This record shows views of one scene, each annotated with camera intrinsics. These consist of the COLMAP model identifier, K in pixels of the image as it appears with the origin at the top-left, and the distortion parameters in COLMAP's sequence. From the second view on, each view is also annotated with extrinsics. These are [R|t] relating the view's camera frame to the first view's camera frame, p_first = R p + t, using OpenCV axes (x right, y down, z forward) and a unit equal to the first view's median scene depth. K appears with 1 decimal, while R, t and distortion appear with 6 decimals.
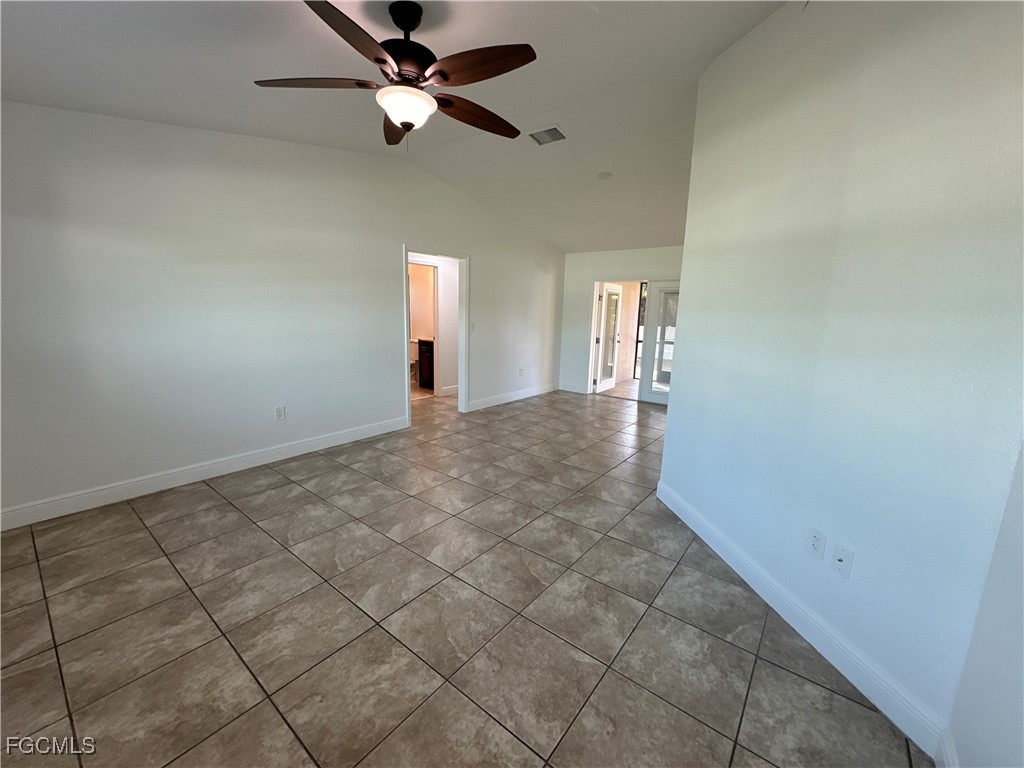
lens RADIAL K [[409.2, 0, 512.4], [0, 409.2, 385.4], [0, 0, 1]] dist [-0.004516, 0.000568]
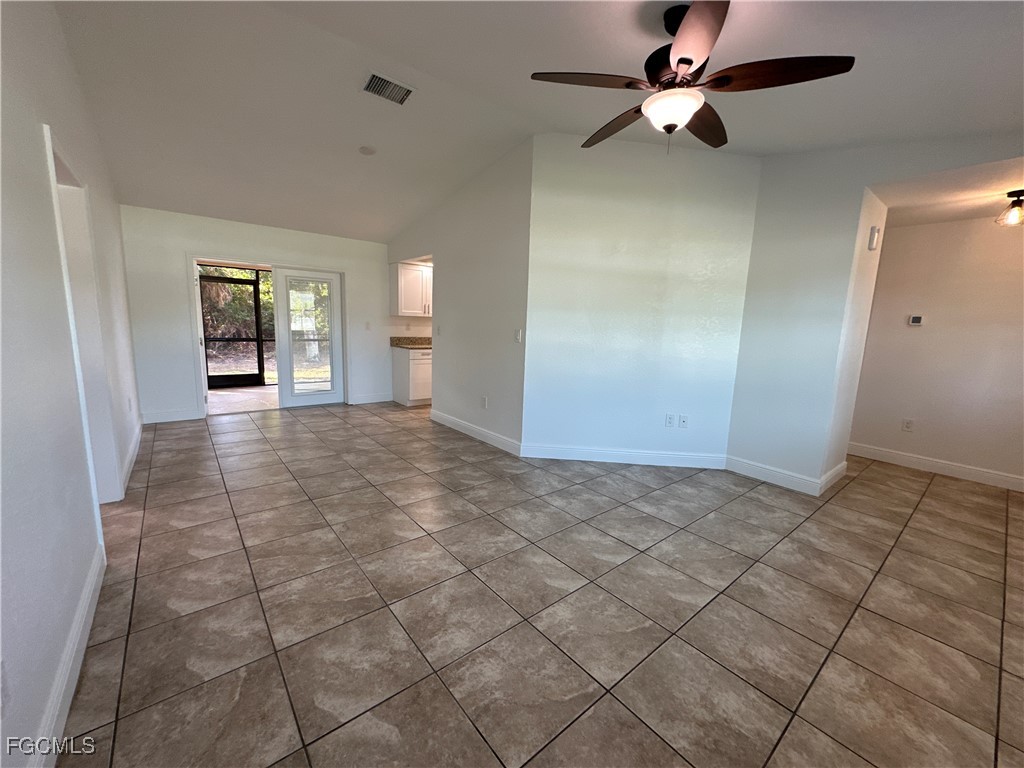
lens RADIAL K [[409.2, 0, 512.4], [0, 409.2, 385.4], [0, 0, 1]] dist [-0.004516, 0.000568]
pose [[0.219131, -0.172052, 0.960406, -1.099436], [0.147571, 0.978850, 0.141686, -0.166949], [-0.964471, 0.110680, 0.239887, 0.935169]]
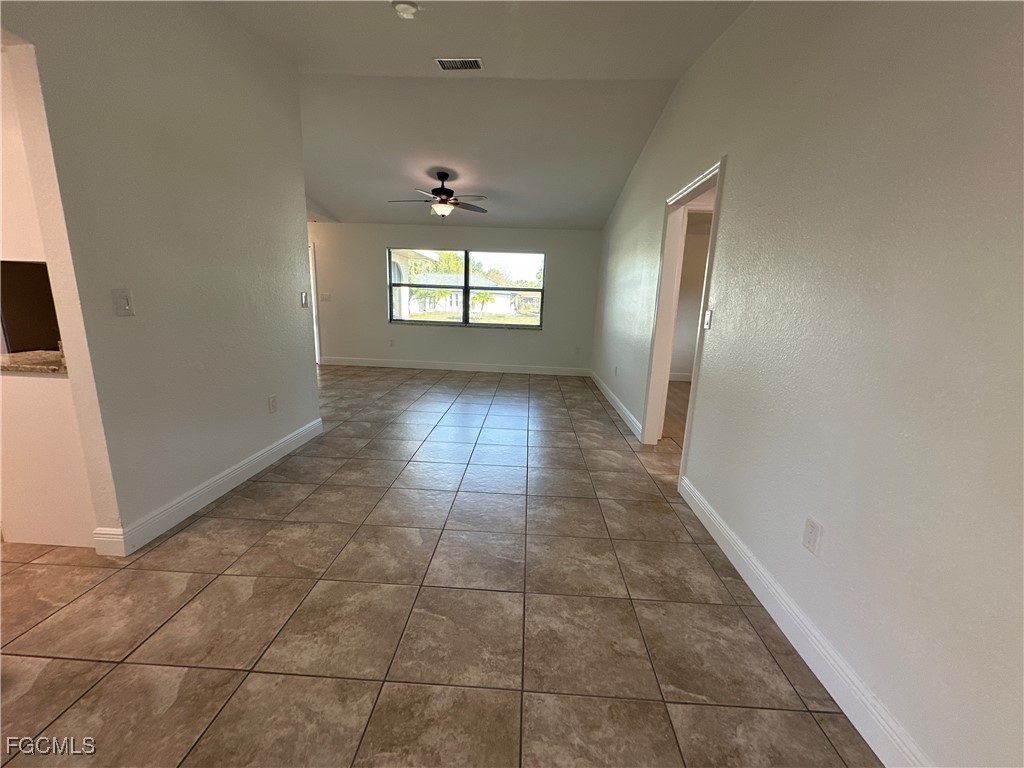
lens RADIAL K [[409.2, 0, 512.4], [0, 409.2, 385.4], [0, 0, 1]] dist [-0.004516, 0.000568]
pose [[-0.812617, 0.064063, -0.579266, 0.776517], [-0.161900, 0.930004, 0.329972, -0.433183], [0.559858, 0.361924, -0.745366, 2.845024]]
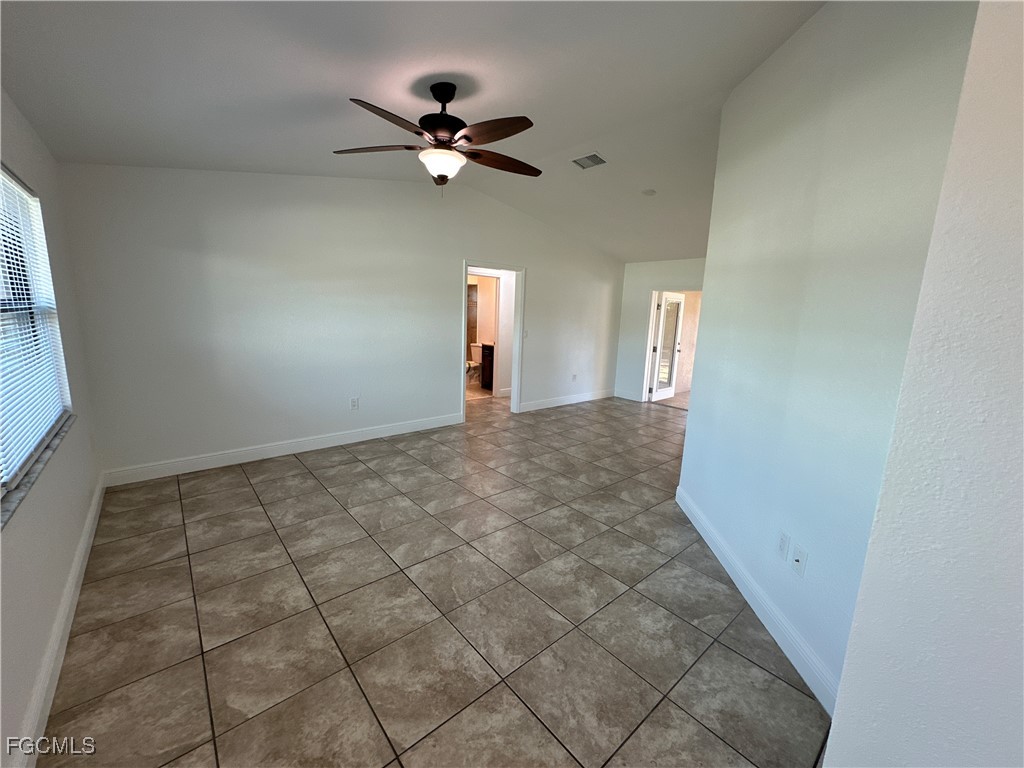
lens RADIAL K [[409.2, 0, 512.4], [0, 409.2, 385.4], [0, 0, 1]] dist [-0.004516, 0.000568]
pose [[0.981565, 0.042110, -0.186430, 0.168095], [-0.044110, 0.999005, -0.006592, 0.002901], [0.185967, 0.014694, 0.982446, -0.145832]]
